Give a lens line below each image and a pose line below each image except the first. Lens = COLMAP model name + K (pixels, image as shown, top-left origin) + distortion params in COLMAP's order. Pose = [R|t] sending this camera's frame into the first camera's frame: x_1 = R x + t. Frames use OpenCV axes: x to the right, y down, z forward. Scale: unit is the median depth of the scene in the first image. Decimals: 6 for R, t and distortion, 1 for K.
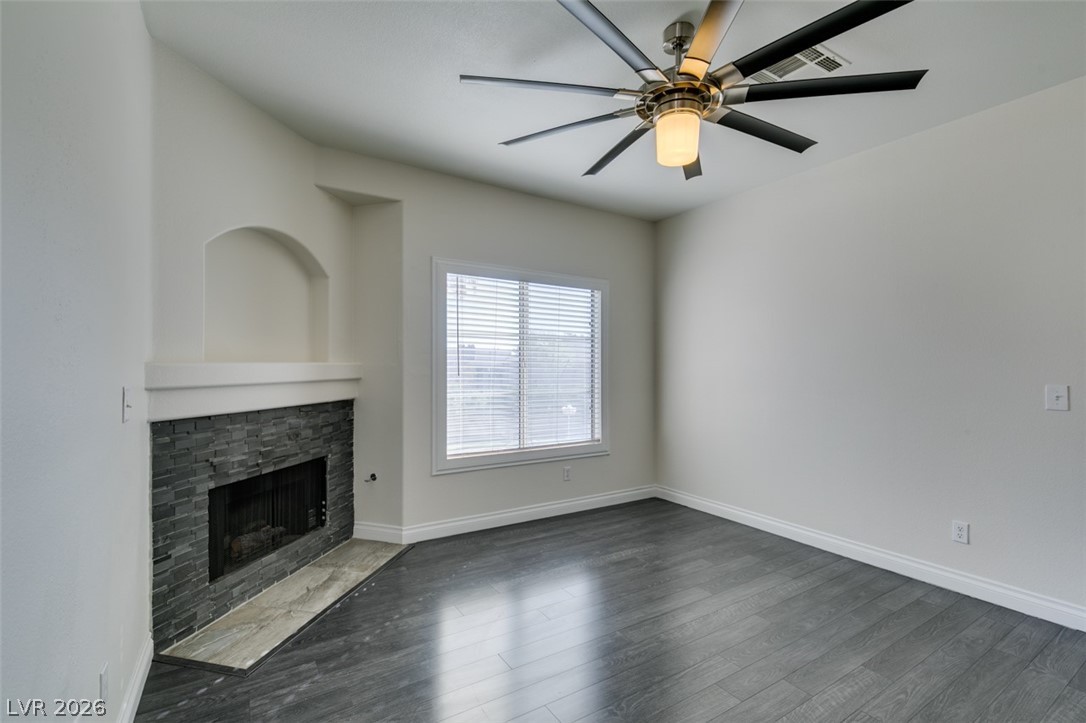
lens RADIAL K [[487.9, 0, 540.2], [0, 487.9, 363.6], [0, 0, 1]] dist [0.005057, -0.001390]
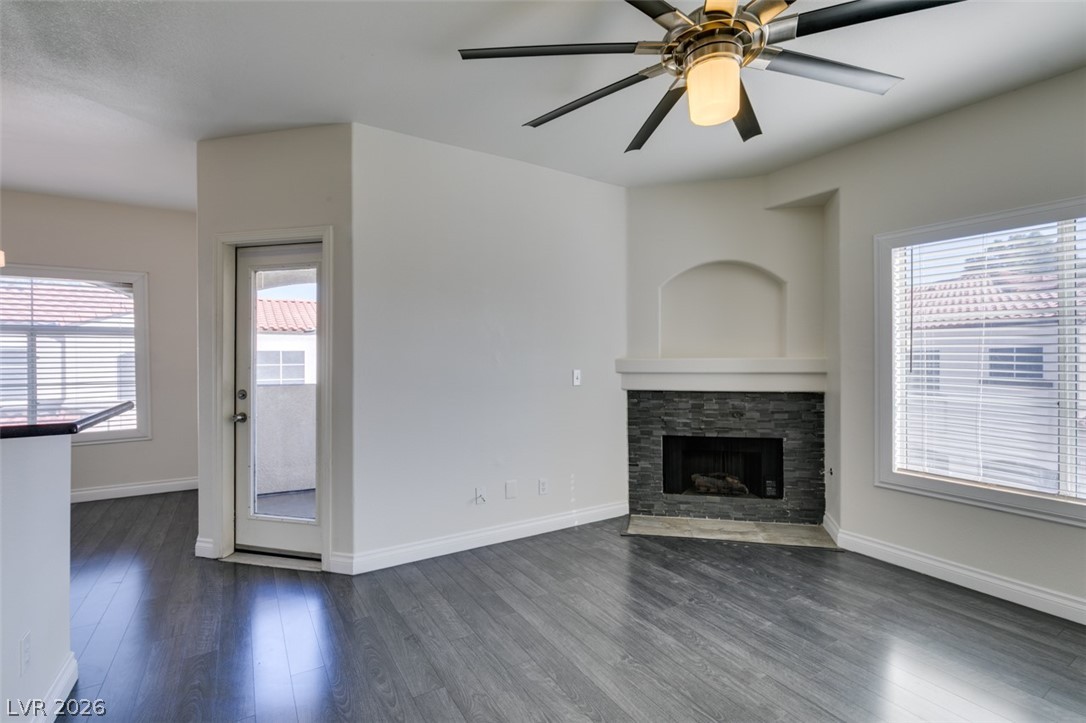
lens RADIAL K [[487.9, 0, 542.9], [0, 487.9, 361.7], [0, 0, 1]] dist [0.005057, -0.001390]
pose [[-0.012715, -0.000277, -0.999919, 0.700542], [0.004834, 0.999988, -0.000338, 0.004833], [0.999907, -0.004838, -0.012713, 0.439528]]
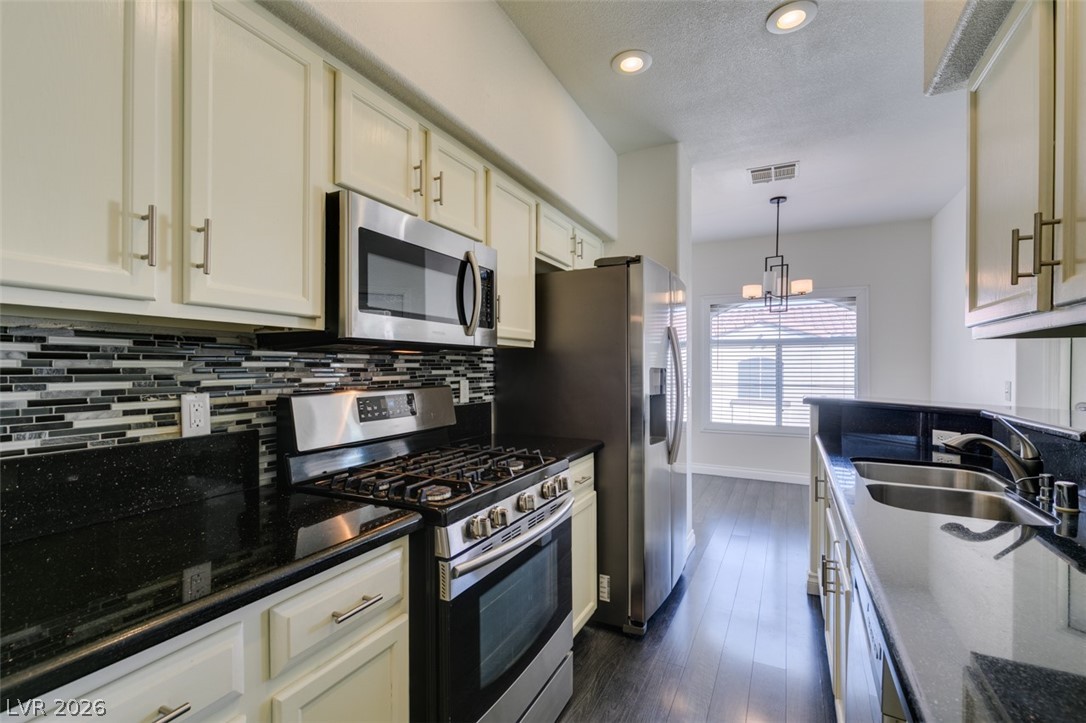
lens RADIAL K [[487.9, 0, 541.6], [0, 487.9, 365.9], [0, 0, 1]] dist [0.005057, -0.001390]
pose [[-0.859958, -0.009027, -0.510285, 0.942973], [-0.008628, 0.999958, -0.003148, 0.005601], [0.510292, 0.001696, -0.859999, 0.076100]]
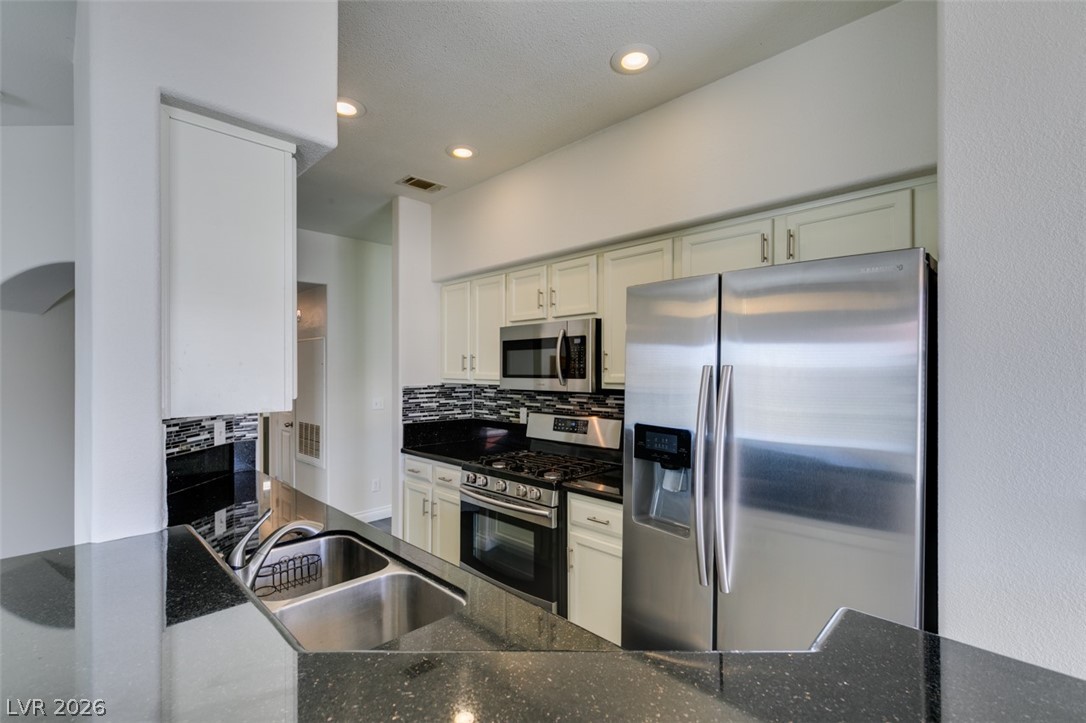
lens RADIAL K [[487.9, 0, 541.7], [0, 487.9, 365.8], [0, 0, 1]] dist [0.005057, -0.001390]
pose [[-0.215794, 0.001499, 0.976438, -0.042515], [0.002277, 0.999997, -0.001032, -0.059179], [-0.976436, 0.002001, -0.215796, -0.214806]]
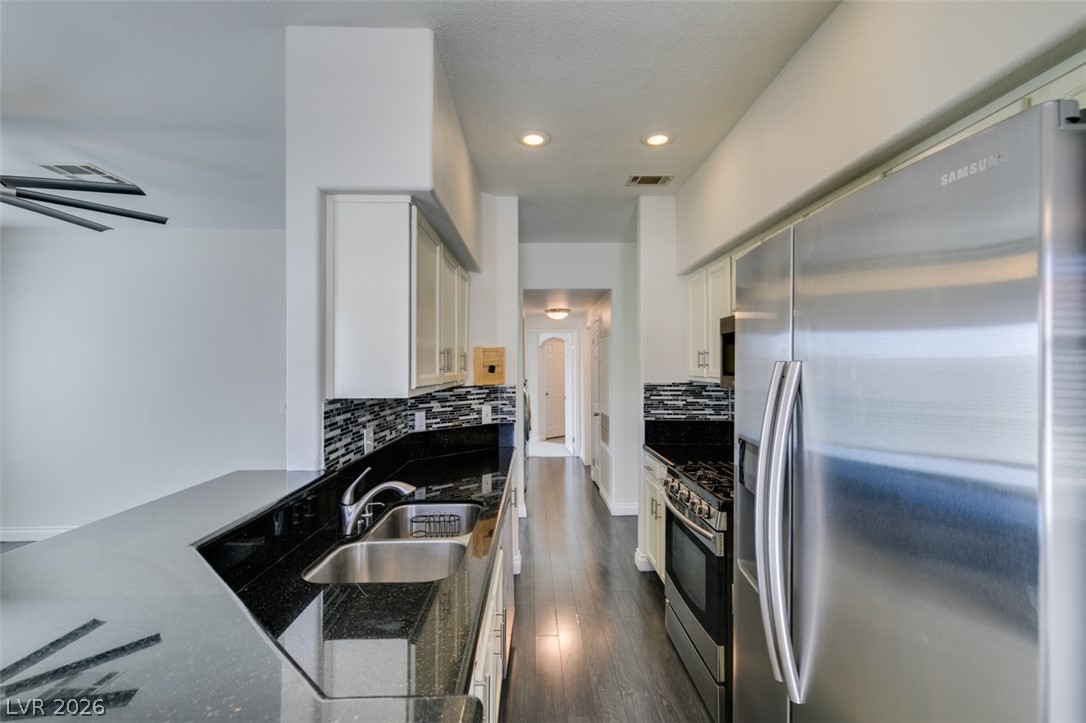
lens RADIAL K [[487.9, 0, 542.7], [0, 487.9, 356.3], [0, 0, 1]] dist [0.005057, -0.001390]
pose [[0.517072, 0.011652, 0.855863, 0.023099], [0.003504, 0.999870, -0.015729, -0.058857], [-0.855935, 0.011132, 0.516964, -0.504562]]
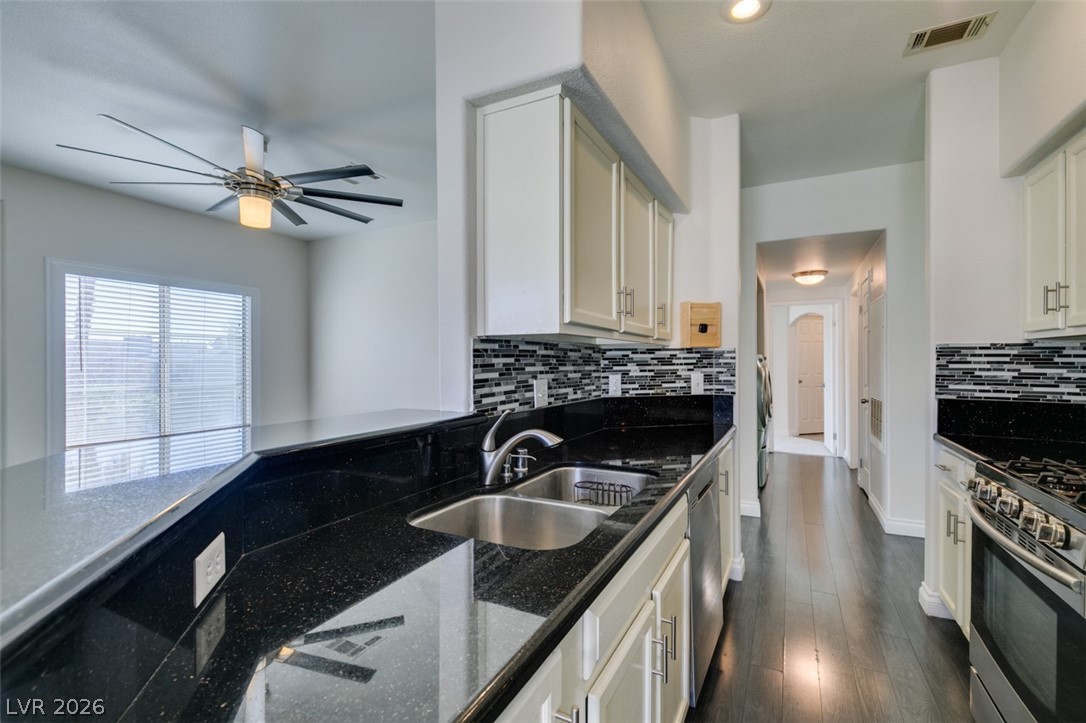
lens RADIAL K [[487.9, 0, 543.8], [0, 487.9, 358.8], [0, 0, 1]] dist [0.005057, -0.001390]
pose [[0.860154, -0.002637, 0.510028, 0.170137], [0.003419, 0.999994, -0.000595, 0.002260], [-0.510023, 0.002256, 0.860158, -0.472597]]
